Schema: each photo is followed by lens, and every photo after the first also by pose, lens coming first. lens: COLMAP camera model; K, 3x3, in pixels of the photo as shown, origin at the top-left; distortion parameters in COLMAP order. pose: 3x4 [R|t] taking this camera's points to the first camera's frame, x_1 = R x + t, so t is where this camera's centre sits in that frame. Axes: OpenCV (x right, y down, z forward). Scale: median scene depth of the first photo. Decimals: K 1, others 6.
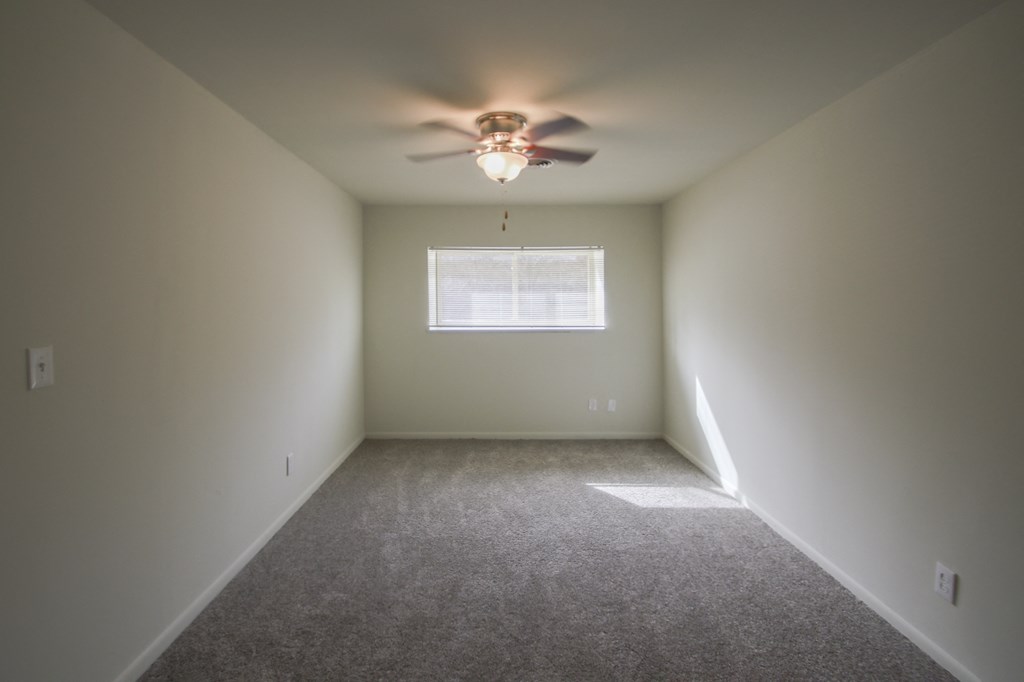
lens RADIAL K [[490.6, 0, 514.8], [0, 490.6, 307.0], [0, 0, 1]] dist [-0.012255, 0.000778]
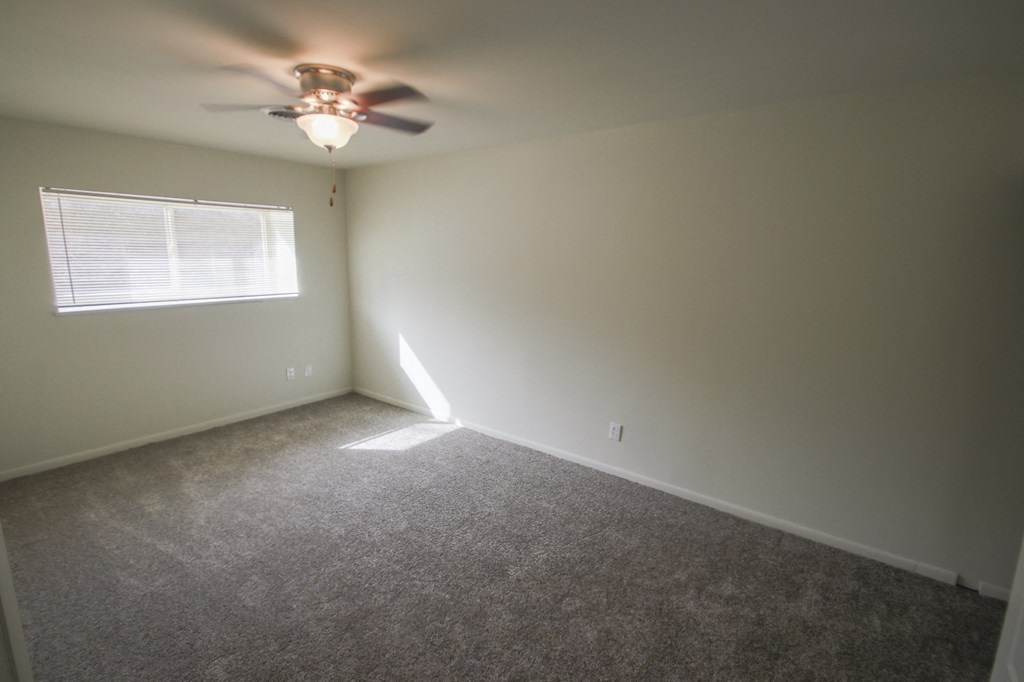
lens RADIAL K [[456.7, 0, 512.5], [0, 456.7, 342.5], [0, 0, 1]] dist [-0.000339, -0.000426]
pose [[0.620826, -0.135290, 0.772186, -0.364627], [-0.014543, 0.982839, 0.183890, -0.050358], [-0.783814, -0.125393, 0.608205, 0.144173]]
